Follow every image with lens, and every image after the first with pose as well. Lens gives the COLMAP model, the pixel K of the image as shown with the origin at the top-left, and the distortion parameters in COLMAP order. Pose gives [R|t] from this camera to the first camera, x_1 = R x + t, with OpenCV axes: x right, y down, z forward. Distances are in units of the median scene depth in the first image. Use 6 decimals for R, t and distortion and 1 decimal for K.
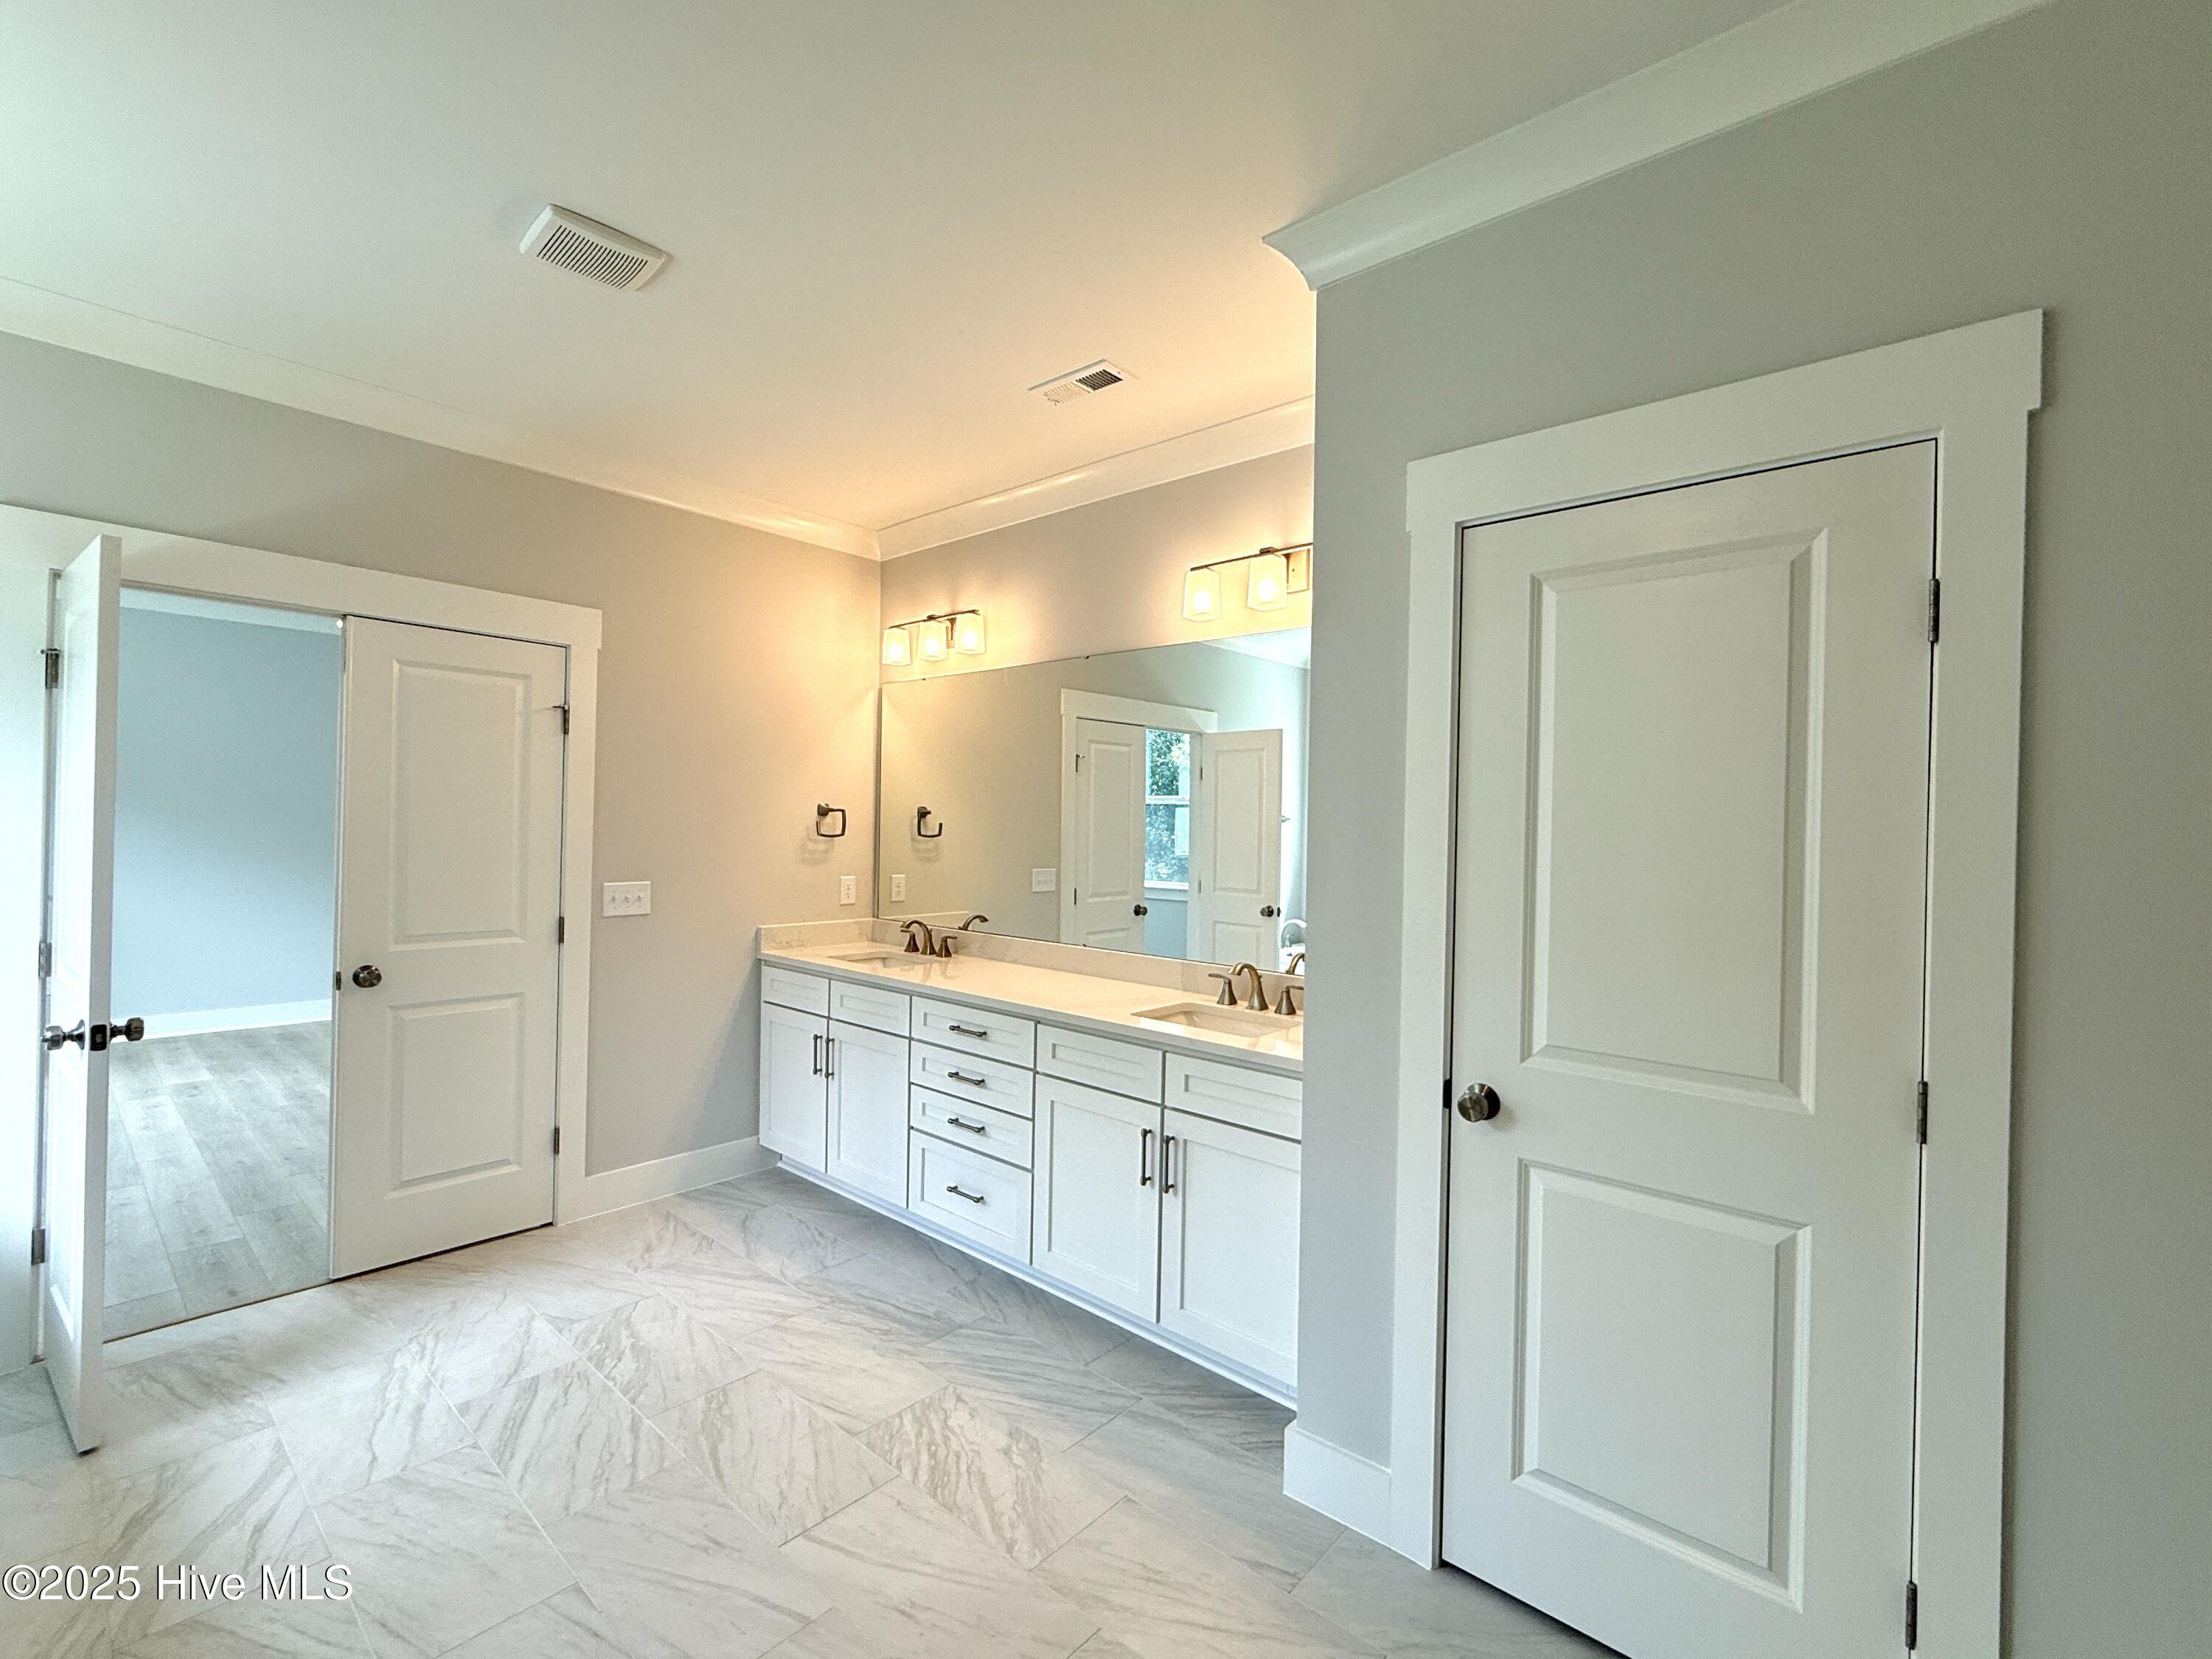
lens RADIAL K [[964.9, 0, 1109.3], [0, 964.9, 825.7], [0, 0, 1]] dist [0.002045, -0.000637]
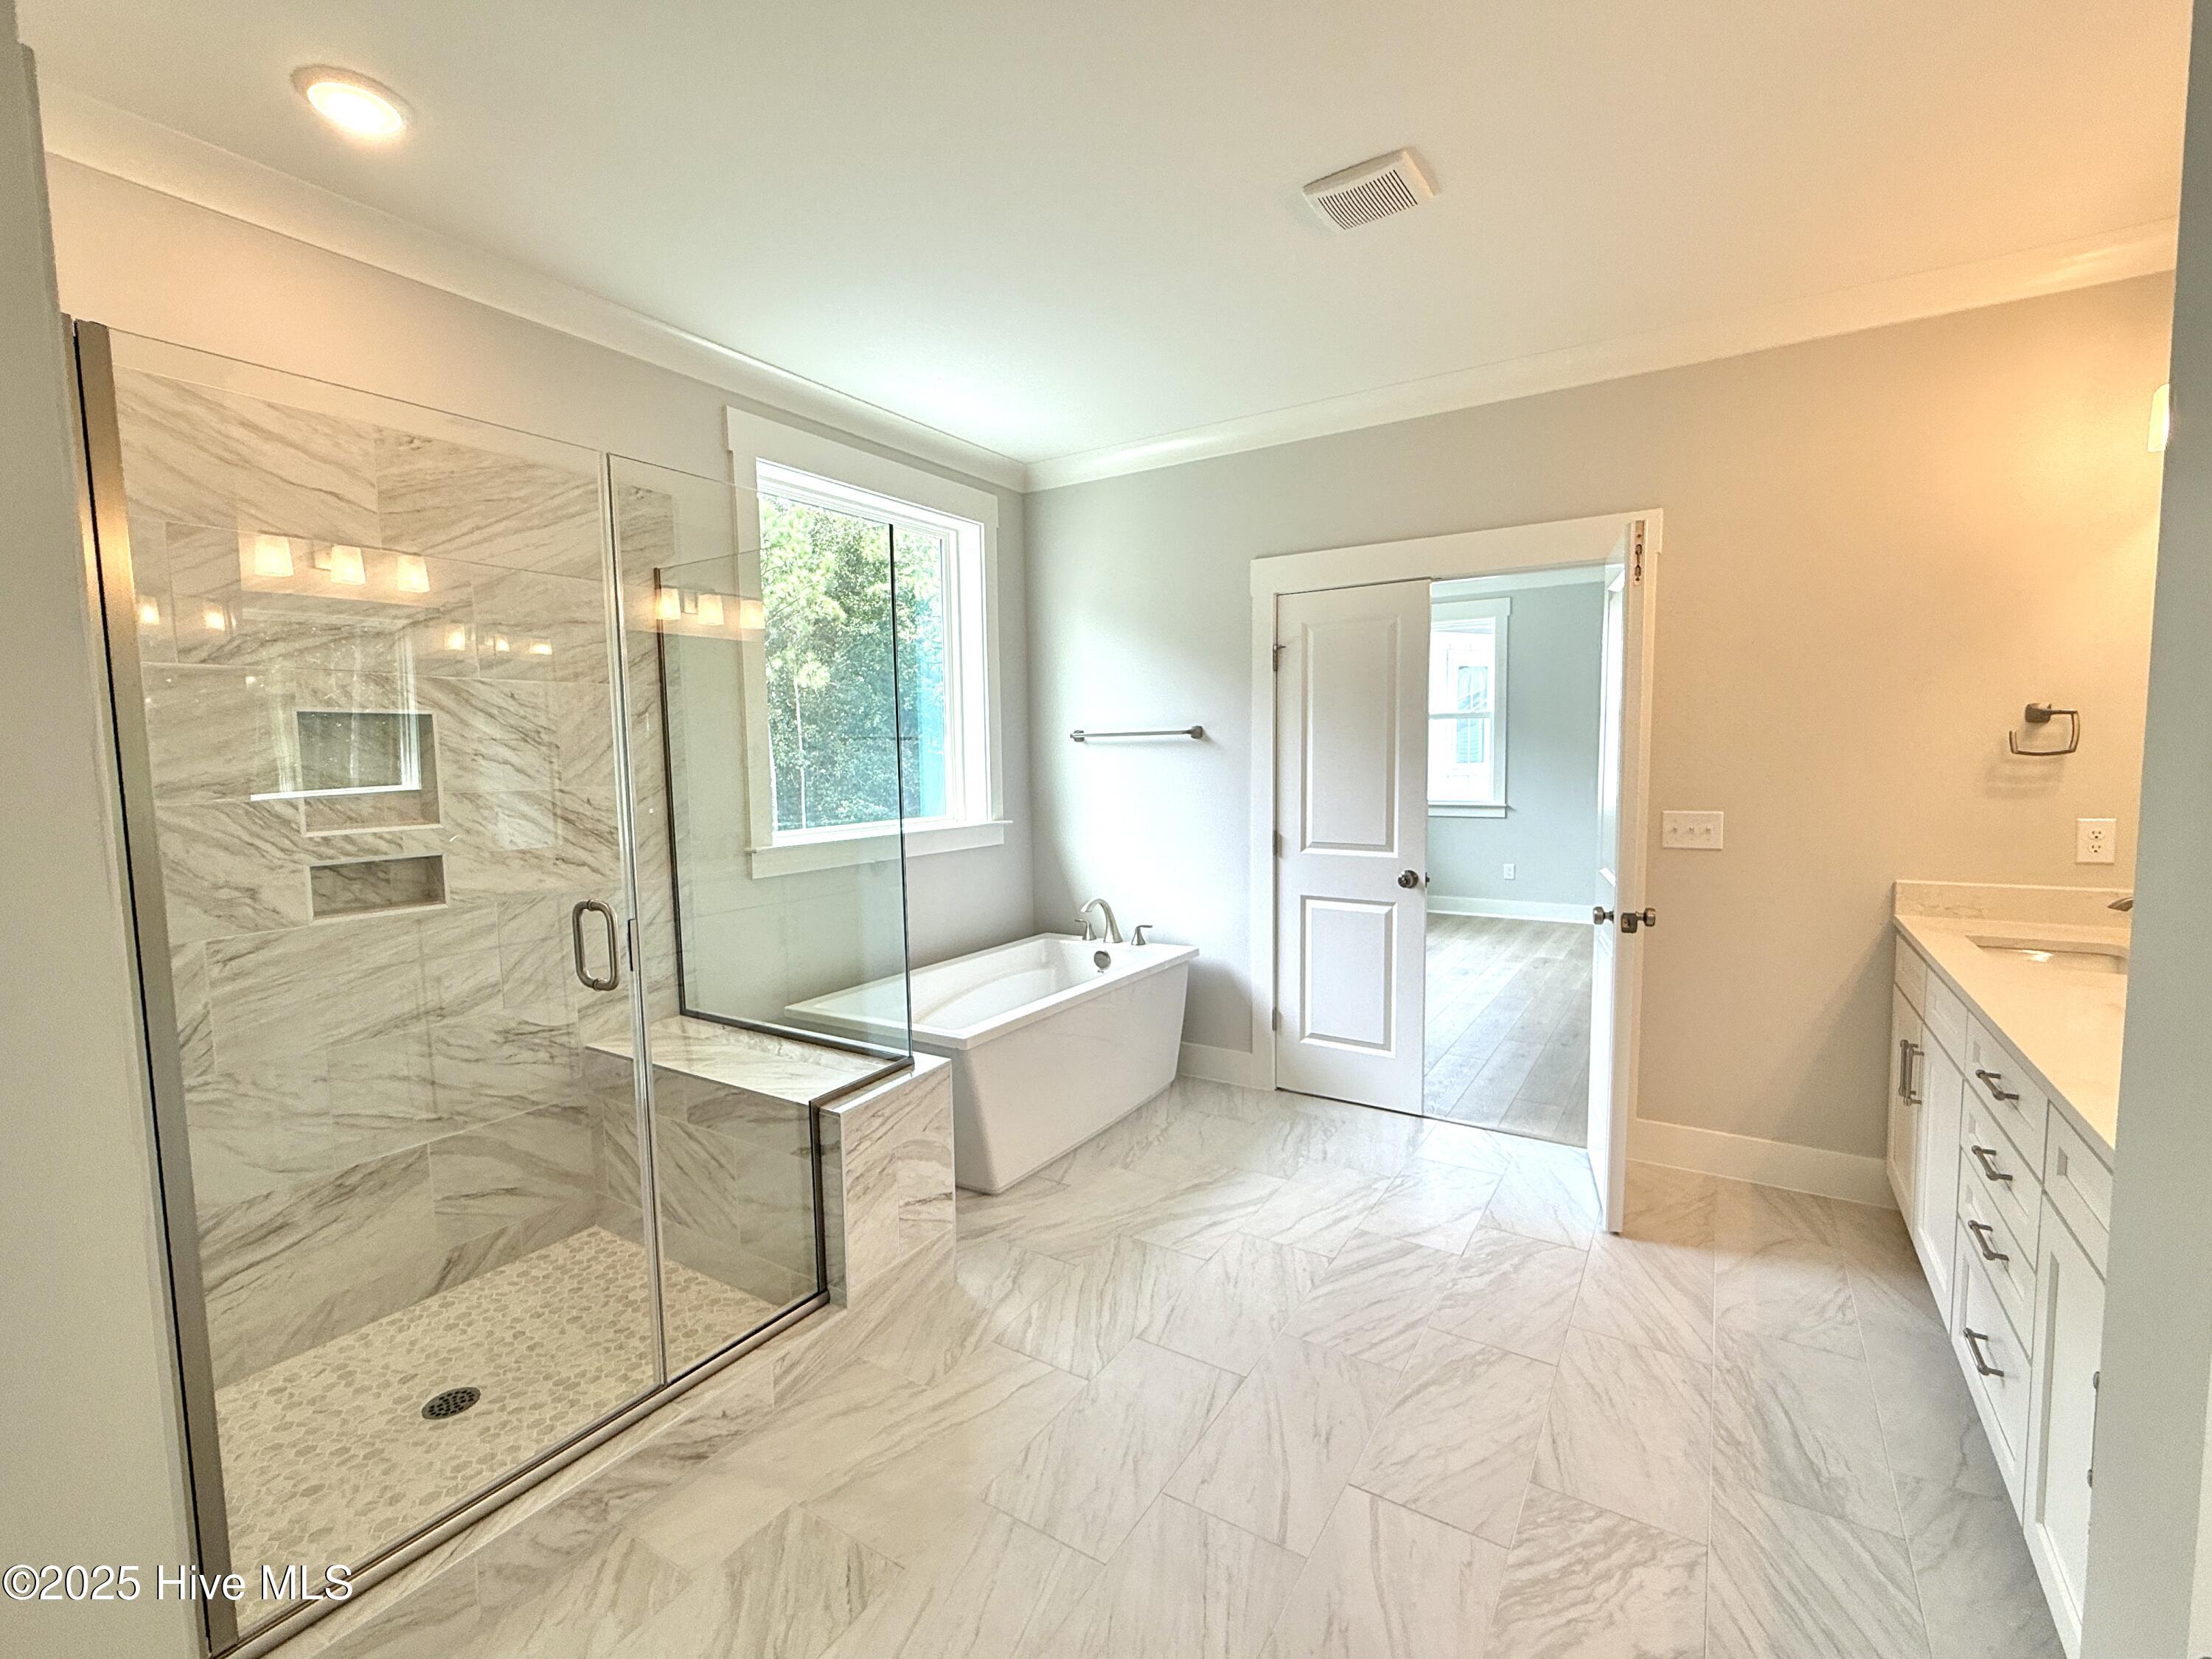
lens RADIAL K [[964.9, 0, 1104.9], [0, 964.9, 830.7], [0, 0, 1]] dist [0.002045, -0.000637]
pose [[0.152680, 0.058389, -0.986549, 0.414660], [0.023950, 0.997741, 0.062758, 0.010317], [0.987985, -0.033210, 0.150937, 0.470975]]
